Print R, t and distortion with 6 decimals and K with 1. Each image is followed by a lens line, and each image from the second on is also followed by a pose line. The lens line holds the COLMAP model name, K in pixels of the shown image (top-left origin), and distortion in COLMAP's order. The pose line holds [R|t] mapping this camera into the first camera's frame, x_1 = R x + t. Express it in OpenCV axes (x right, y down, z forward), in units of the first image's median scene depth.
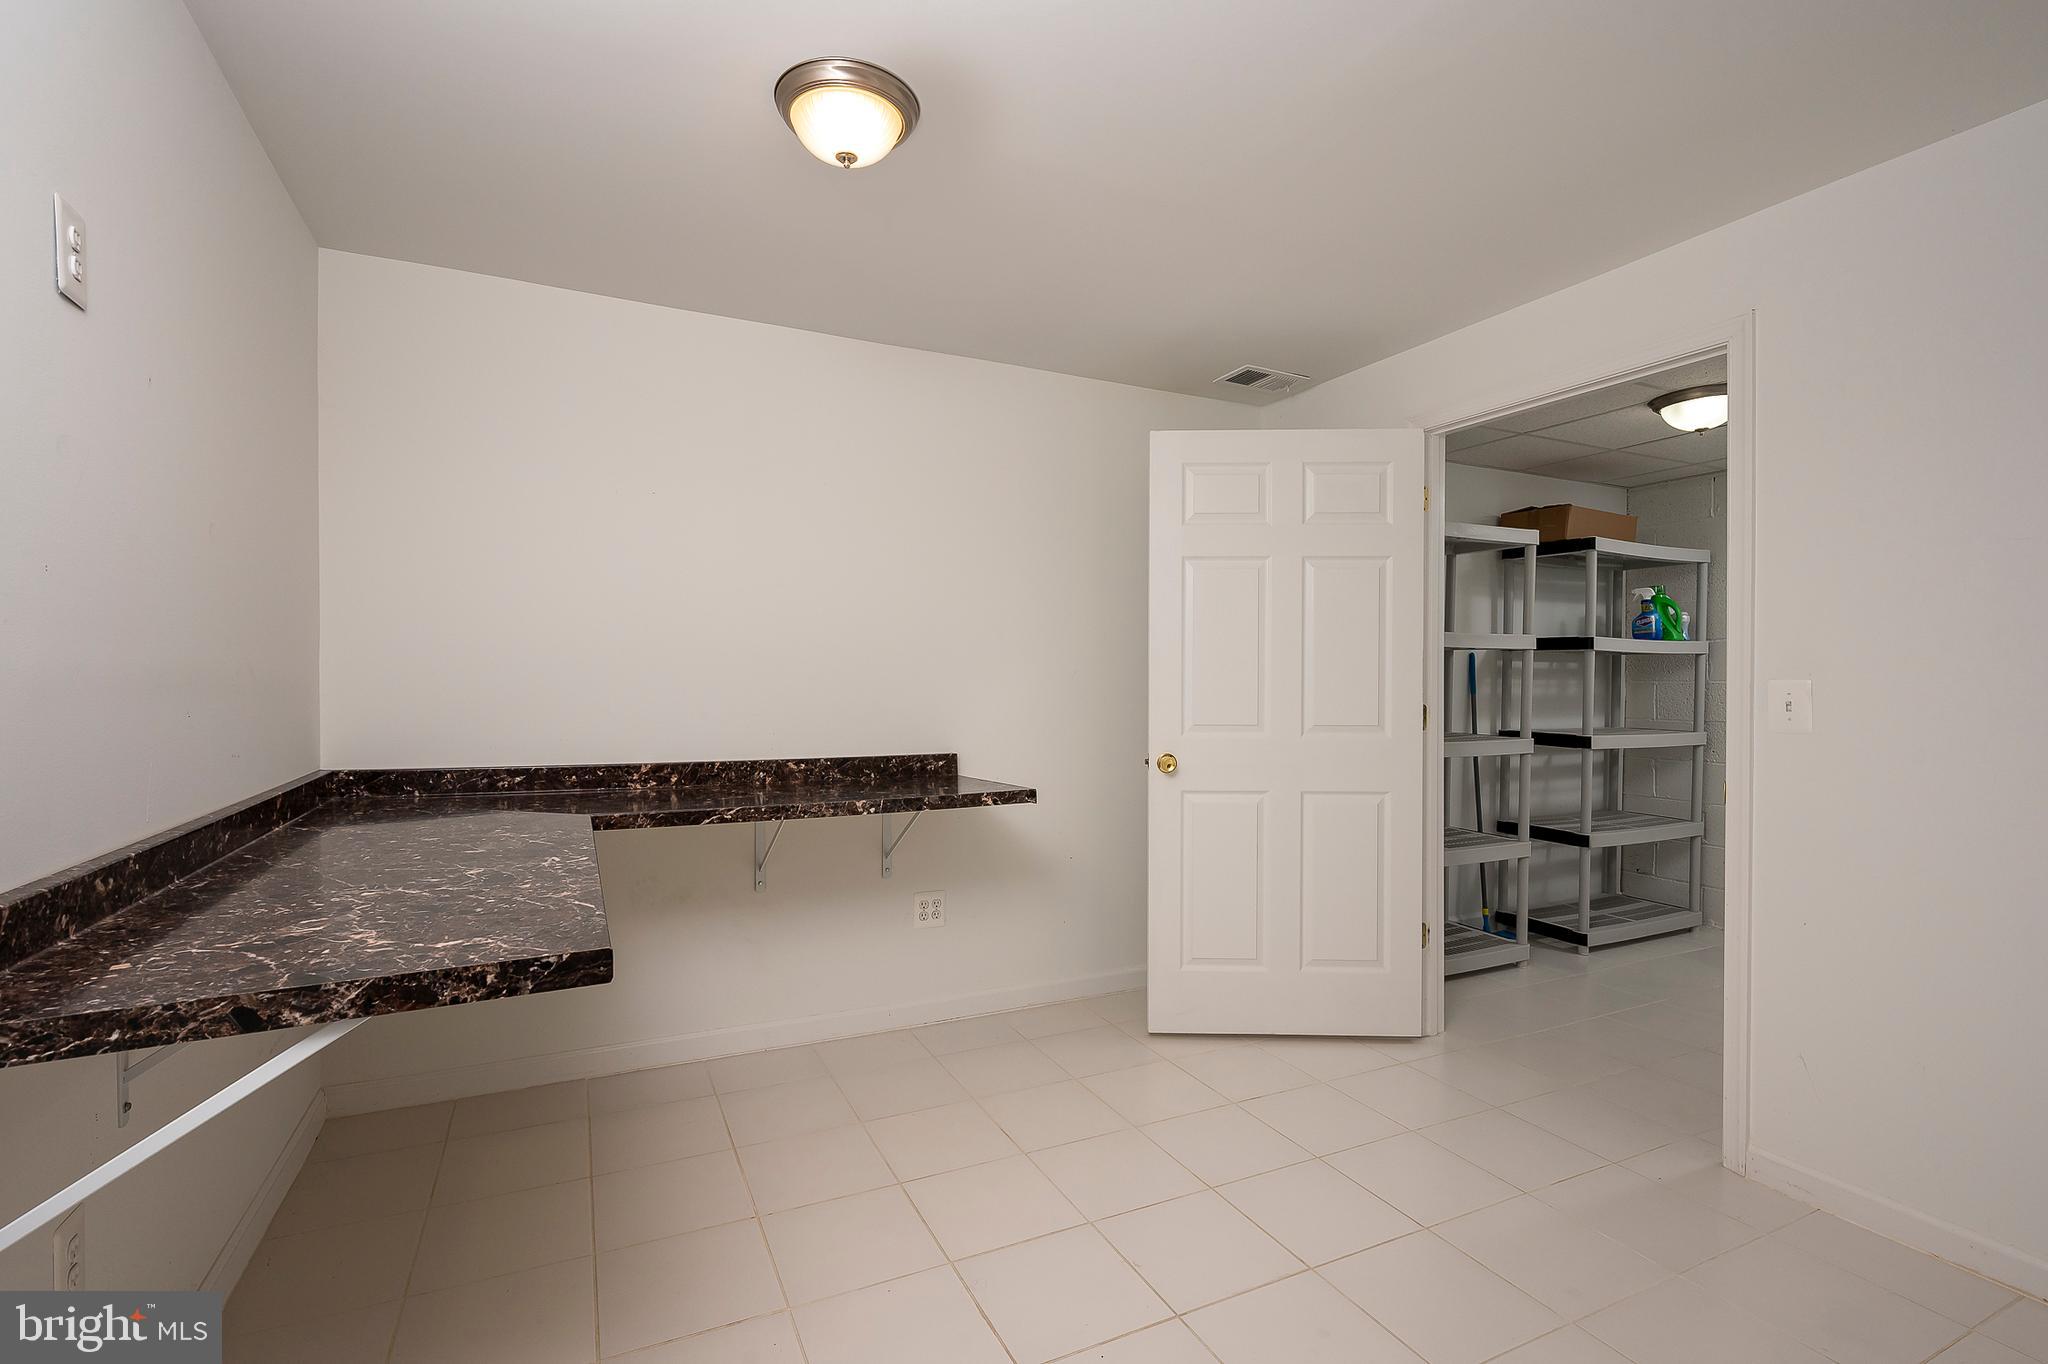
lens RADIAL K [[895.1, 0, 1024.0], [0, 895.1, 682.0], [0, 0, 1]] dist [0.000097, -0.000104]
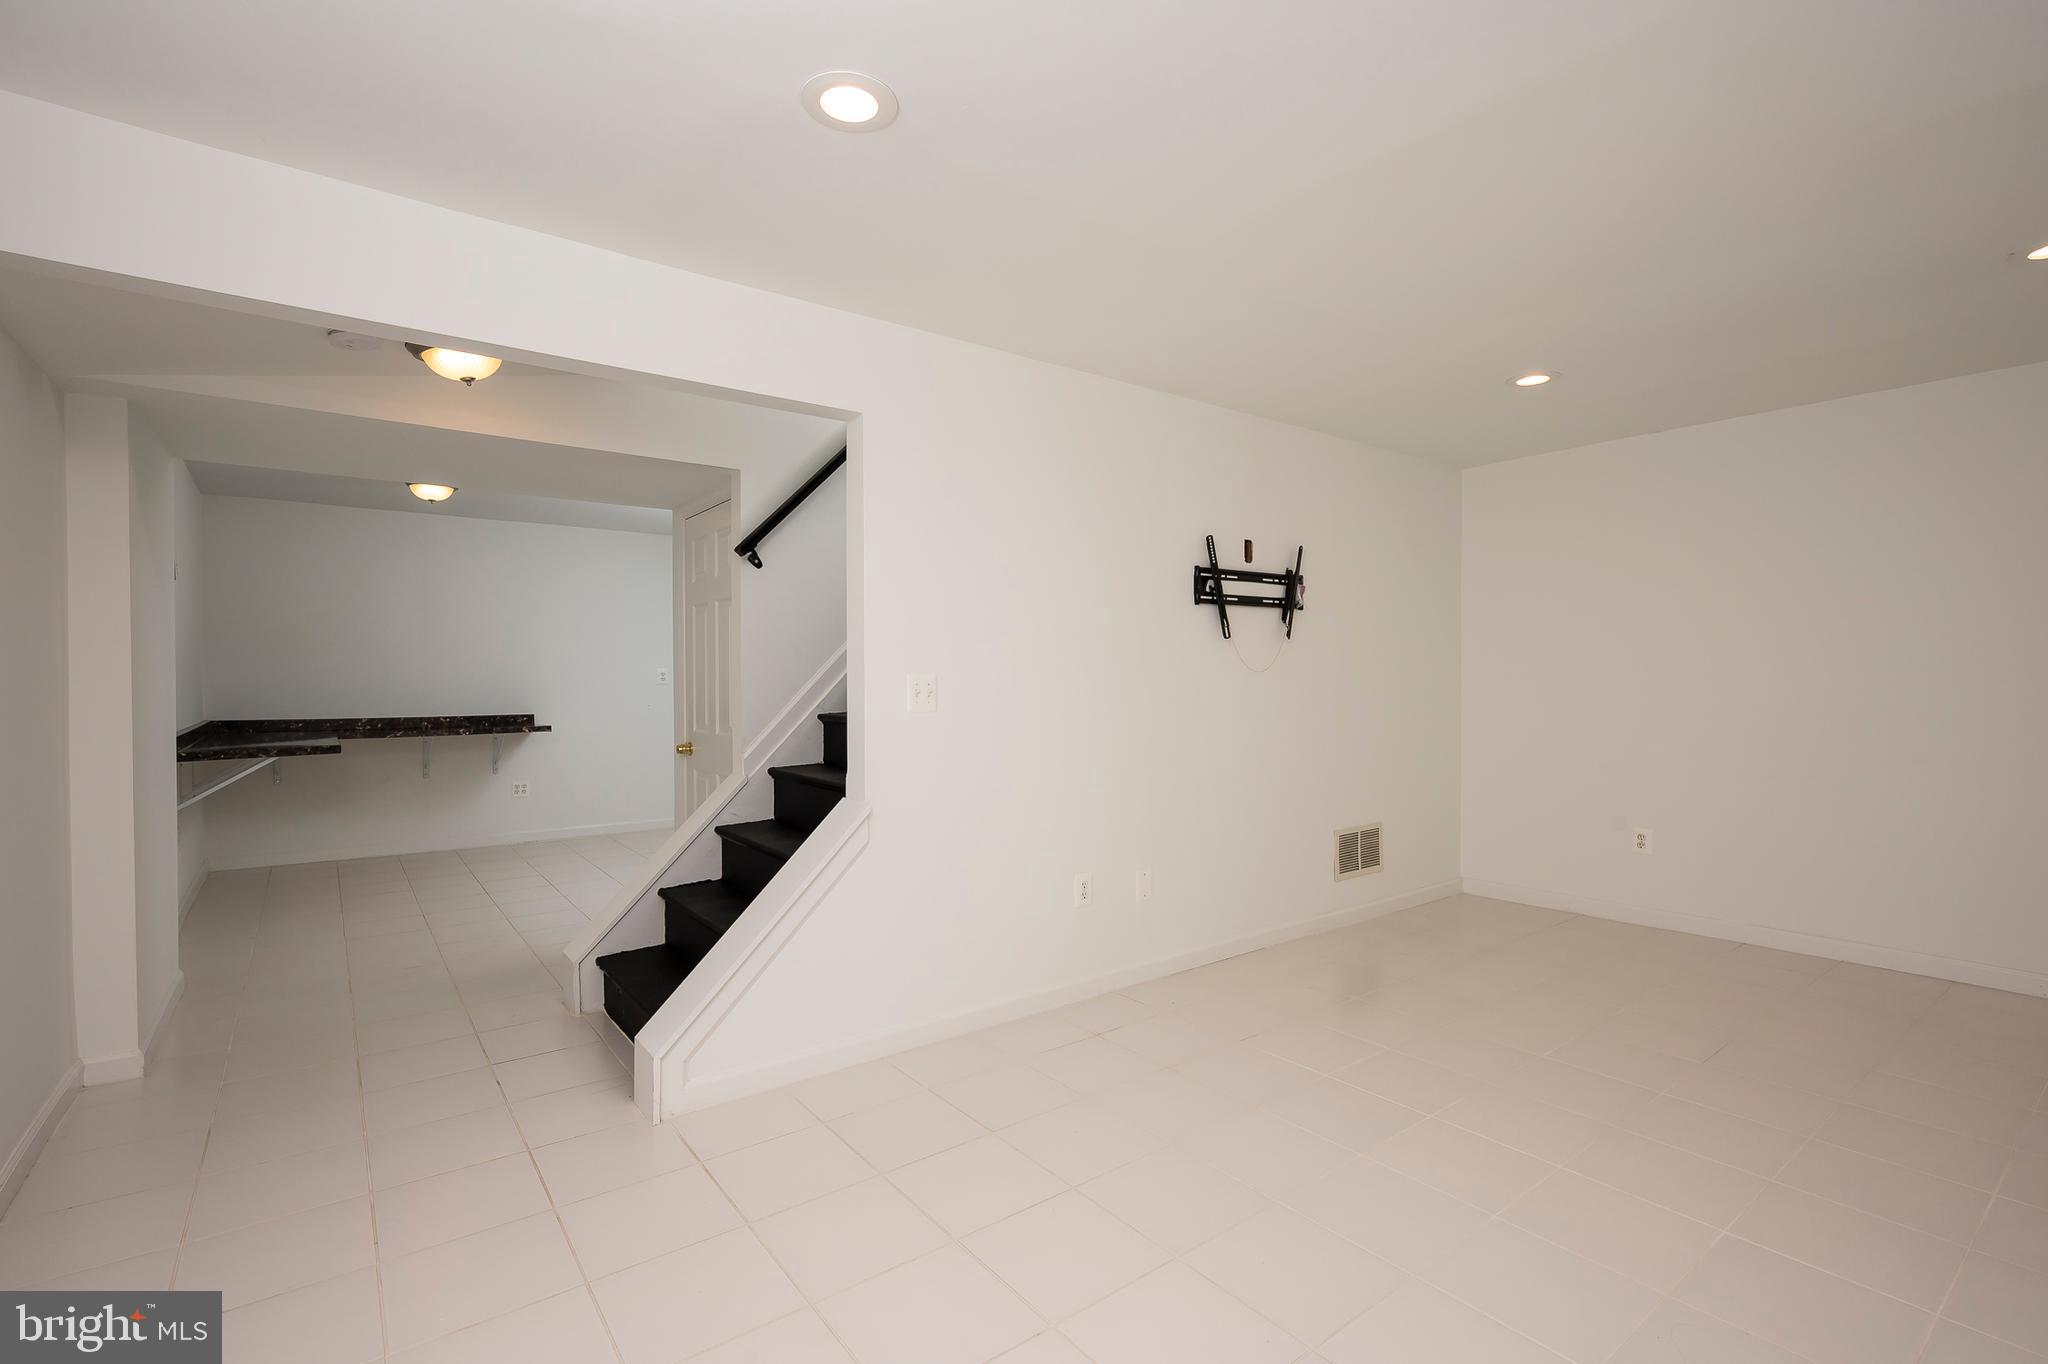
lens RADIAL K [[895.1, 0, 1024.0], [0, 895.1, 682.0], [0, 0, 1]] dist [0.000097, -0.000104]
pose [[0.979813, -0.008911, 0.199718, 0.794981], [0.007997, 0.999954, 0.005382, 0.002504], [-0.199756, -0.003676, 0.979839, -1.619136]]
